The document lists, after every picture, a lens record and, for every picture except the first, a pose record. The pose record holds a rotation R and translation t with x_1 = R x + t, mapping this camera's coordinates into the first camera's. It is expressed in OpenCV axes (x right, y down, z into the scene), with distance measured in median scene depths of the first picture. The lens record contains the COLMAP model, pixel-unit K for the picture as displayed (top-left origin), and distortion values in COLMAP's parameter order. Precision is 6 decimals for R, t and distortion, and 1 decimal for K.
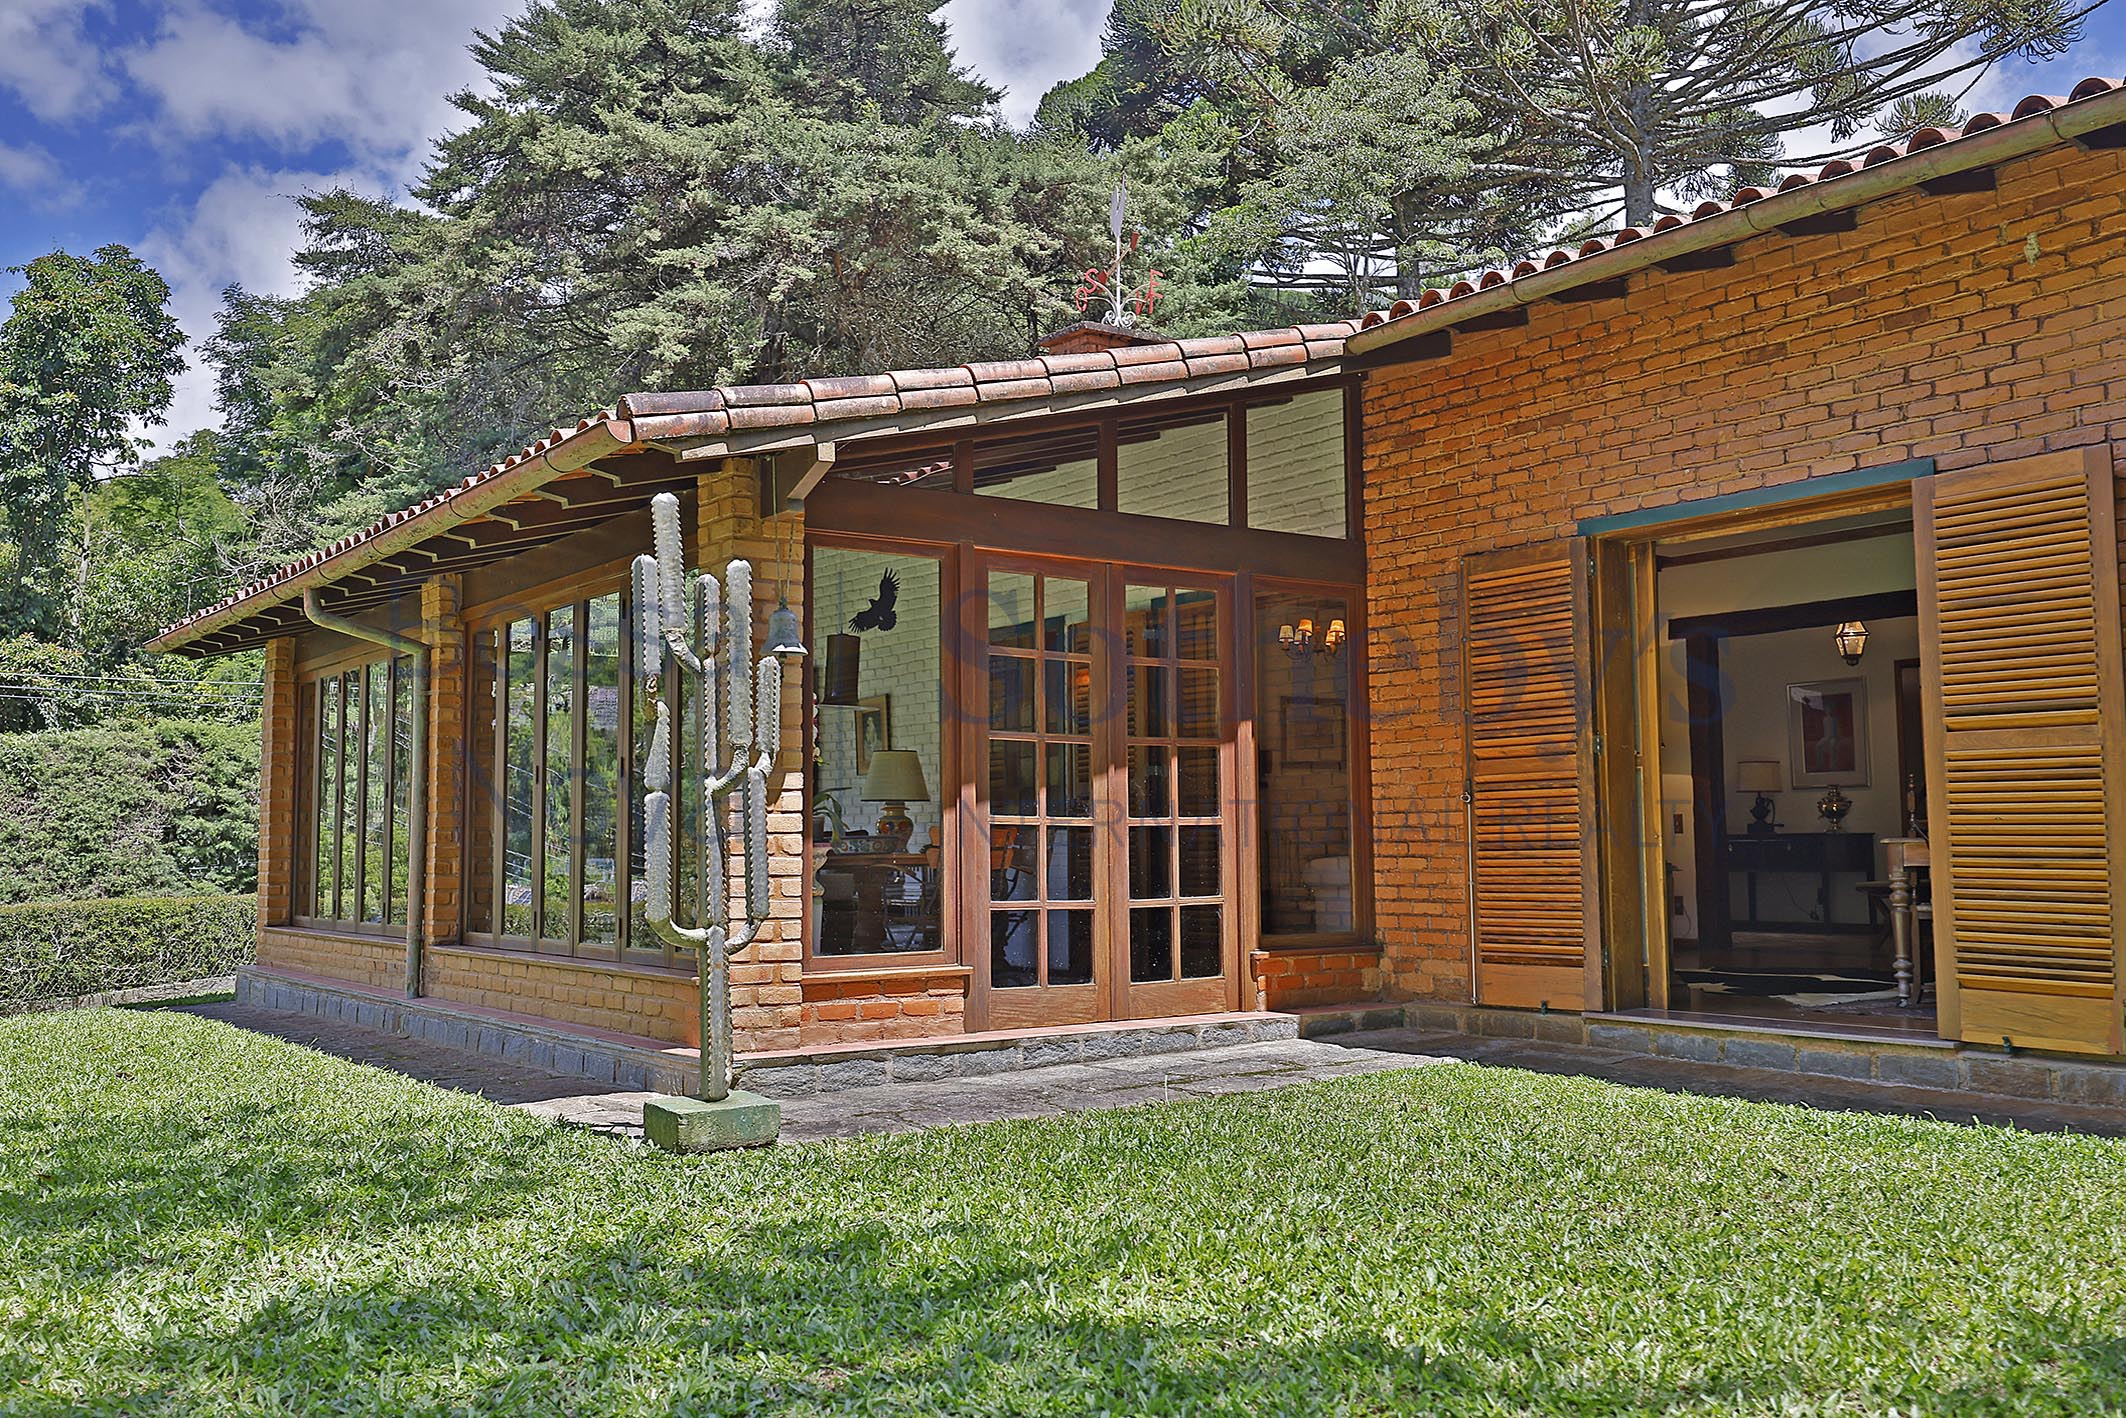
lens RADIAL K [[1881.5, 0, 1064.1], [0, 1881.5, 701.5], [0, 0, 1]] dist [-0.002857, -0.006337]
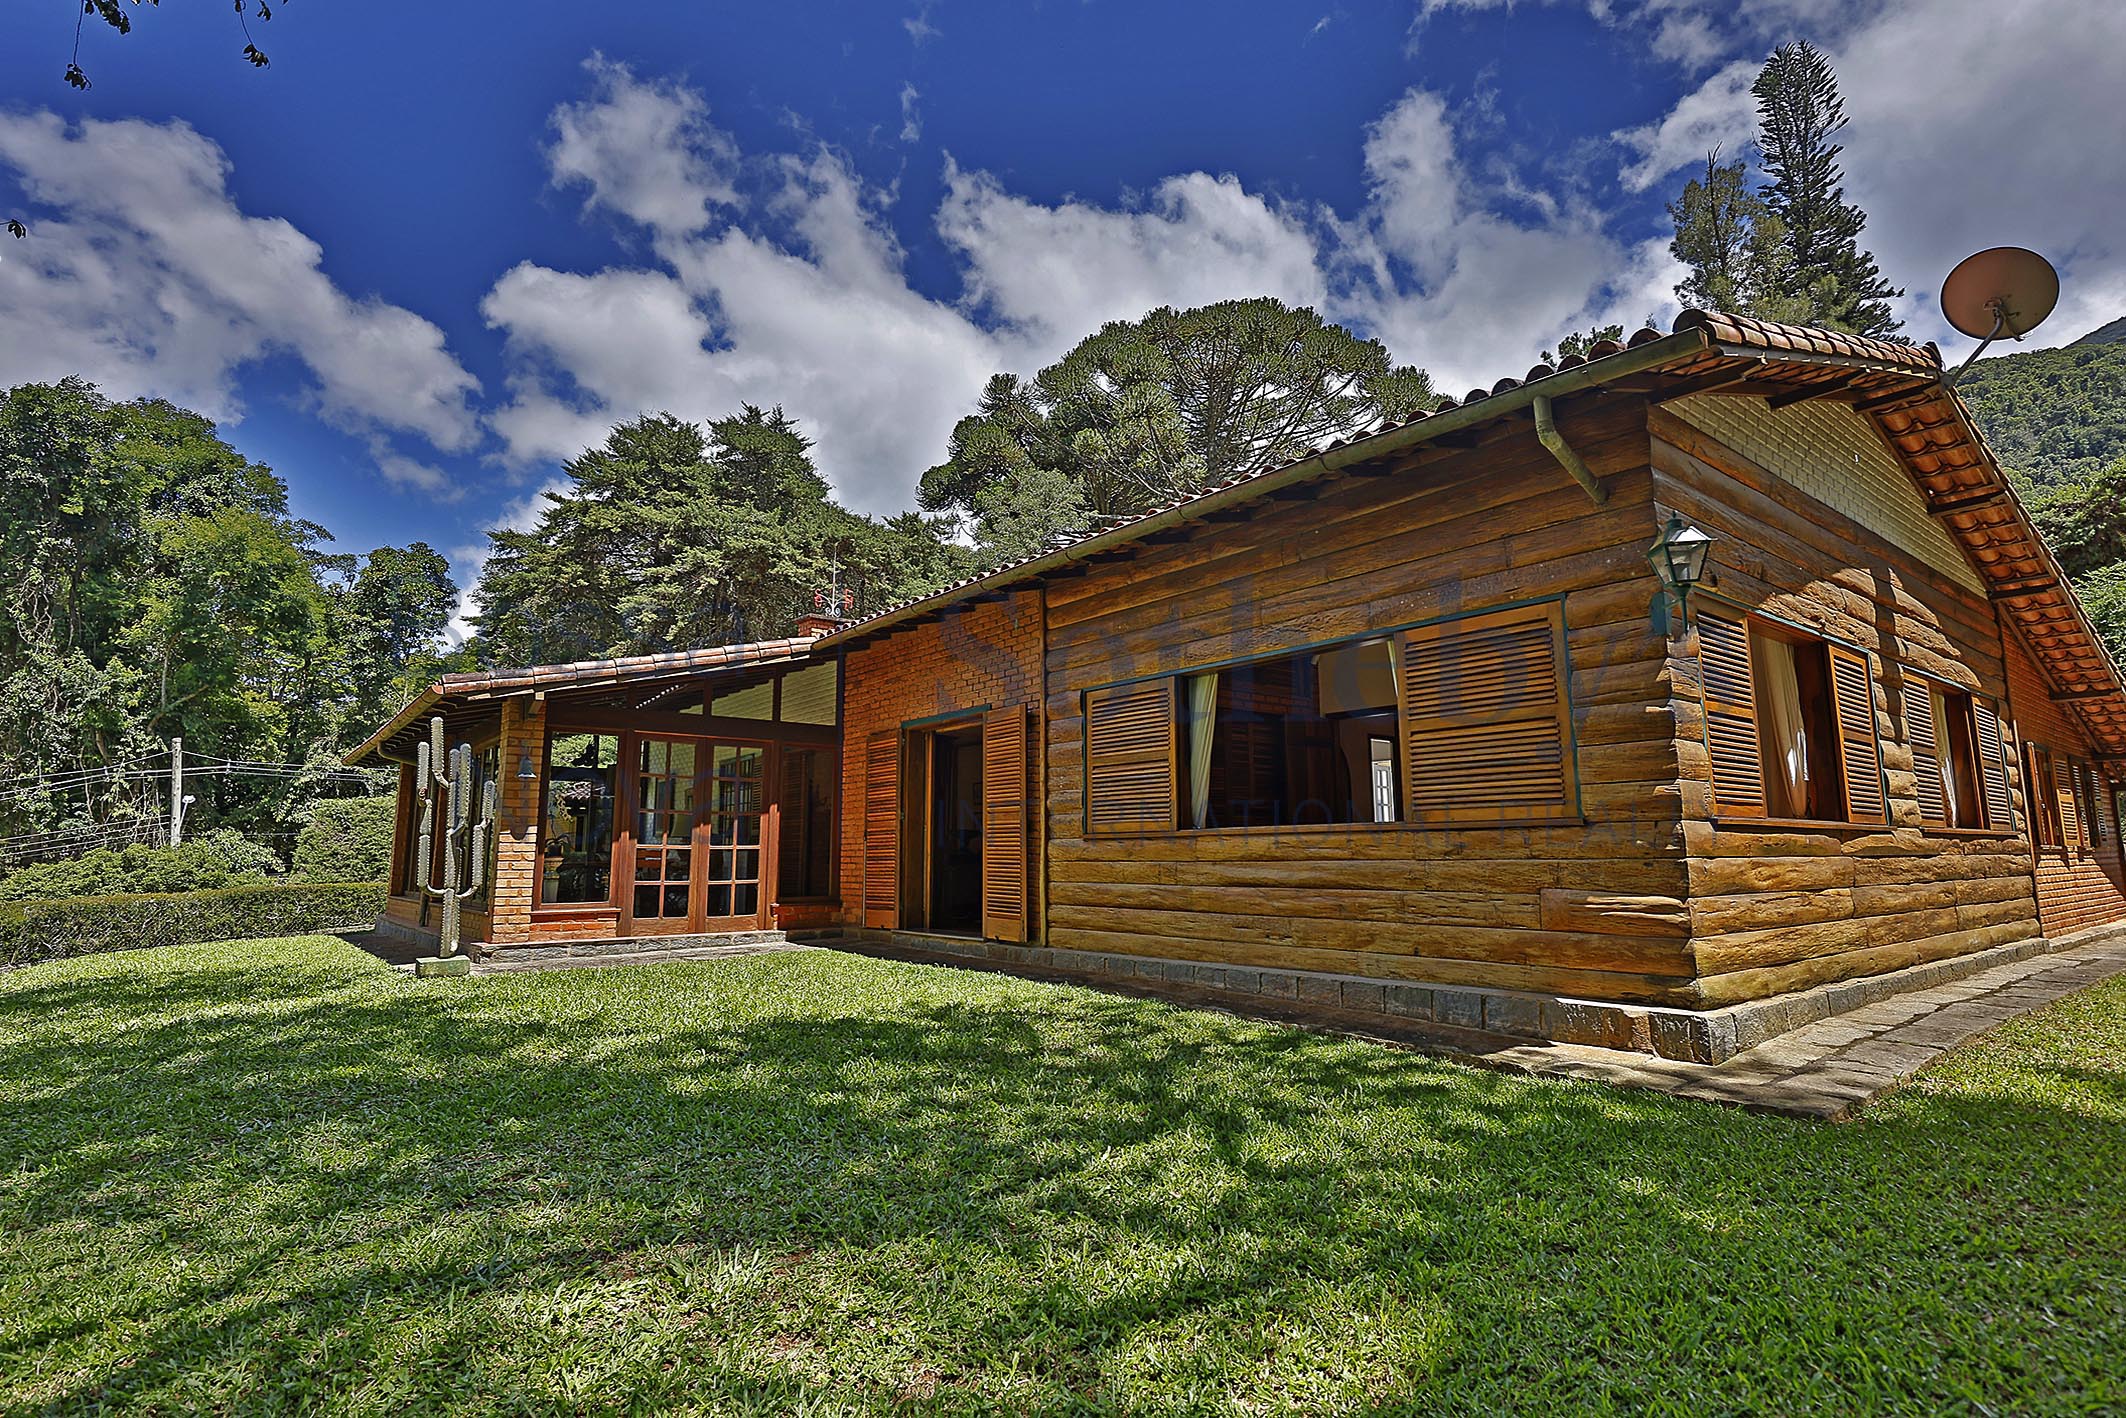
lens RADIAL K [[1039.4, 0, 1059.3], [0, 1039.4, 710.3], [0, 0, 1]] dist [-0.000632, -0.000197]
pose [[0.998746, 0.011518, 0.048725, 0.372921], [-0.008172, 0.997630, -0.068321, -0.020179], [-0.049397, 0.067837, 0.996473, -0.300071]]
